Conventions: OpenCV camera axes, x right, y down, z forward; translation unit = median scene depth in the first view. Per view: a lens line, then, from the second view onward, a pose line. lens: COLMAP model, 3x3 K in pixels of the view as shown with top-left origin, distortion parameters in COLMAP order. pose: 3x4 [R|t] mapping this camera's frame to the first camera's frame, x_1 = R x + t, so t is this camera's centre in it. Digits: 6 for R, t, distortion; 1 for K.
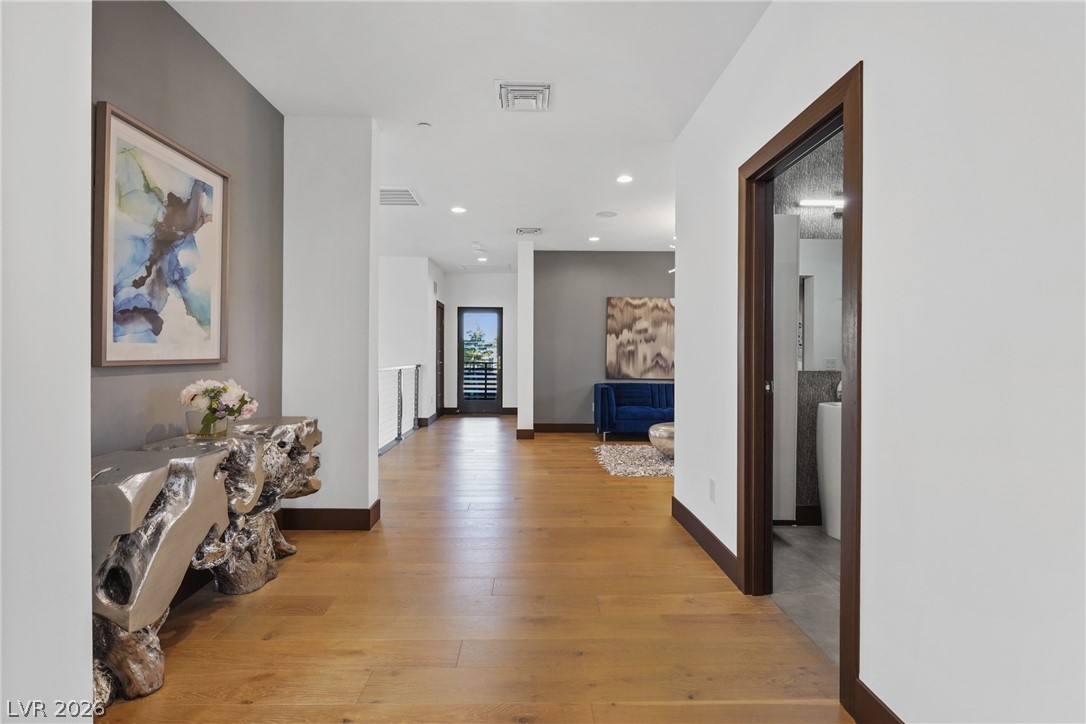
lens RADIAL K [[503.5, 0, 544.5], [0, 503.5, 354.3], [0, 0, 1]] dist [-0.000556, 0.000380]
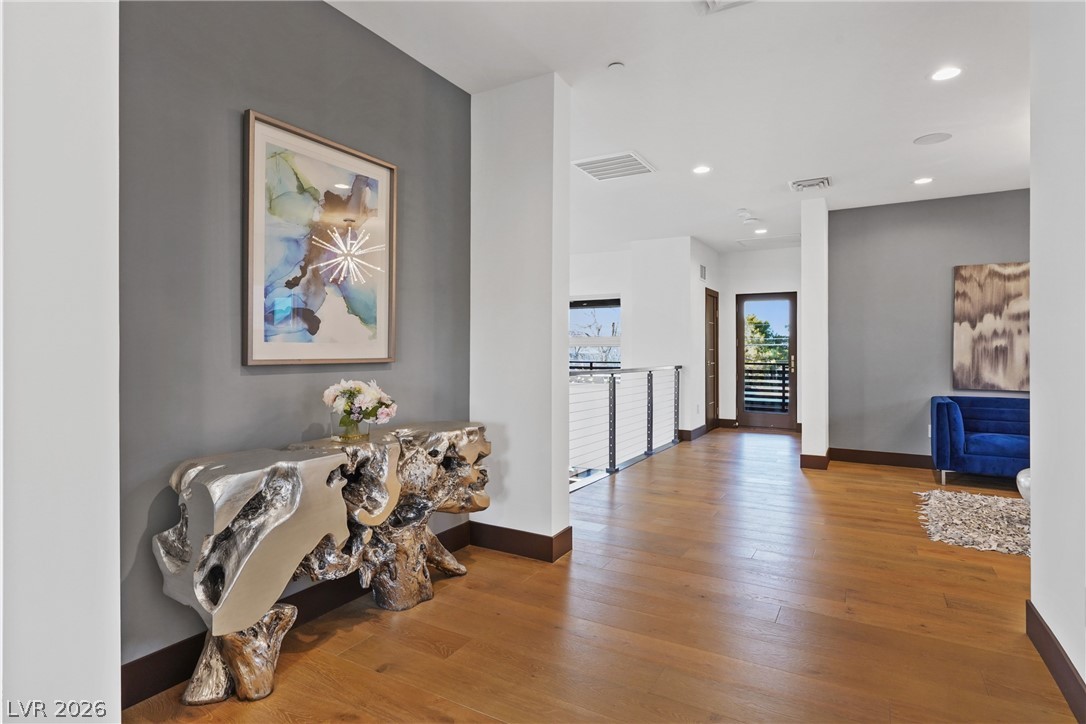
lens RADIAL K [[576.4, 0, 544.0], [0, 576.4, 351.4], [0, 0, 1]] dist [0.000707, 0.000737]
pose [[0.852349, -0.003997, -0.522958, 0.132297], [0.002035, 0.999989, -0.004325, 0.000891], [0.522969, 0.002622, 0.852347, 0.155095]]
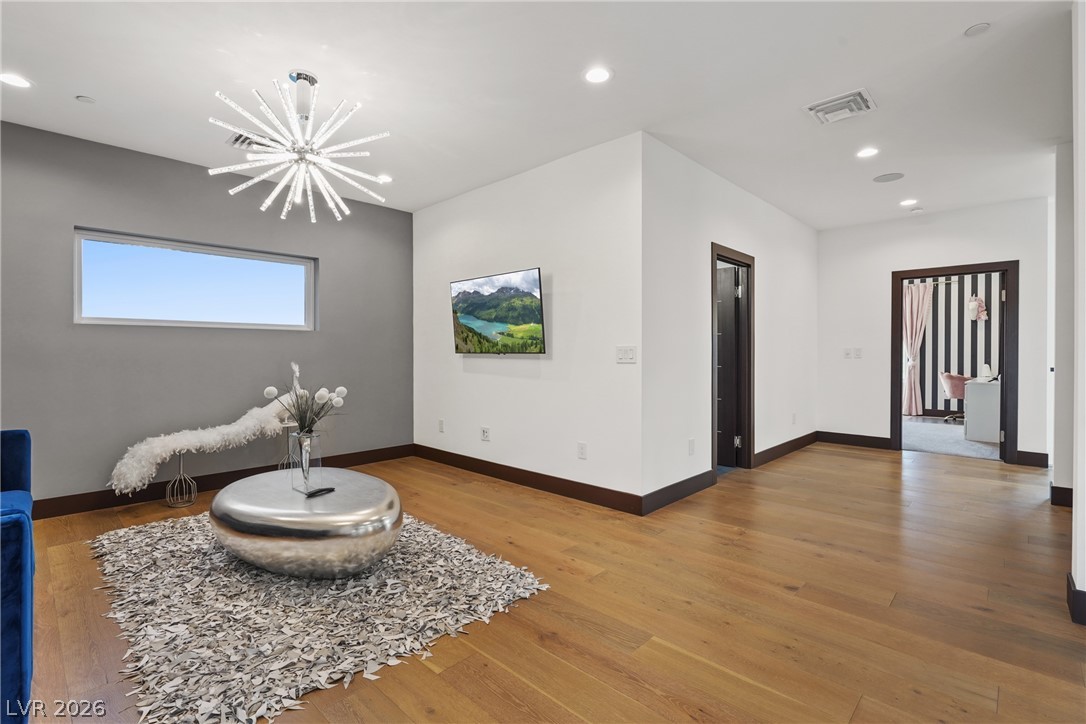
lens RADIAL K [[503.5, 0, 544.5], [0, 503.5, 354.3], [0, 0, 1]] dist [-0.000556, 0.000380]
pose [[-0.701832, -0.007768, 0.712300, -0.325387], [-0.003475, 0.999966, 0.007481, -0.000933], [-0.712334, 0.002775, -0.701835, 1.913435]]
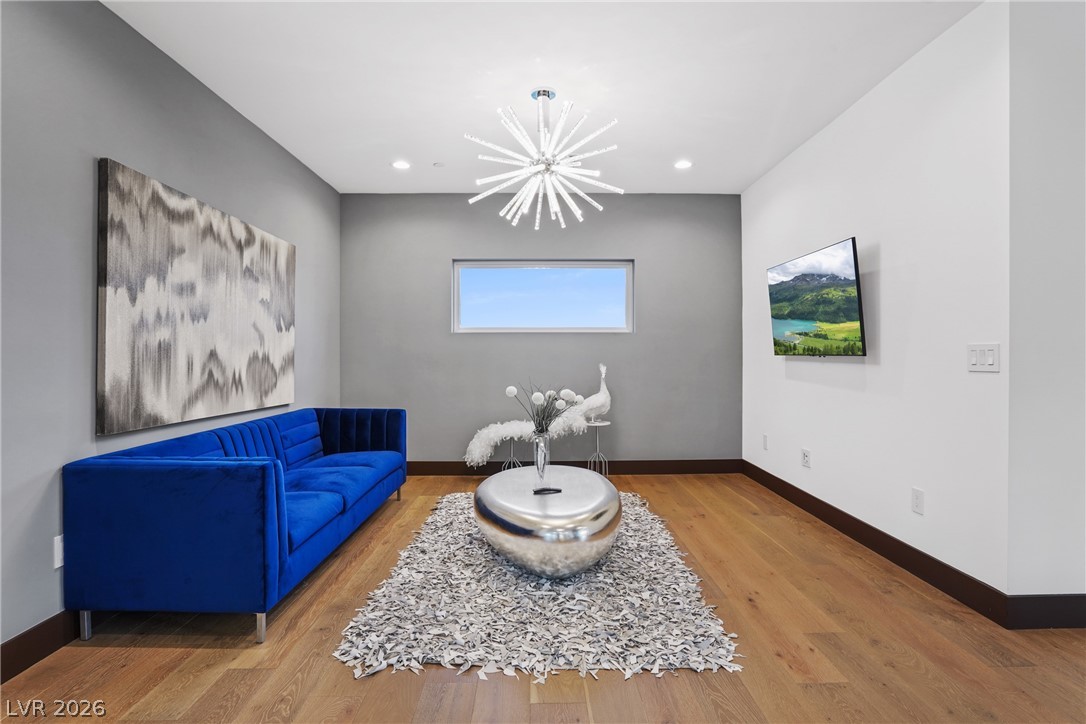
lens RADIAL K [[540.4, 0, 538.6], [0, 540.4, 356.8], [0, 0, 1]] dist [-0.049274, 0.023216]
pose [[0.018290, -0.009419, 0.999788, -0.384037], [0.002024, 0.999954, 0.009384, -0.001733], [-0.999831, 0.001852, 0.018308, 1.608242]]
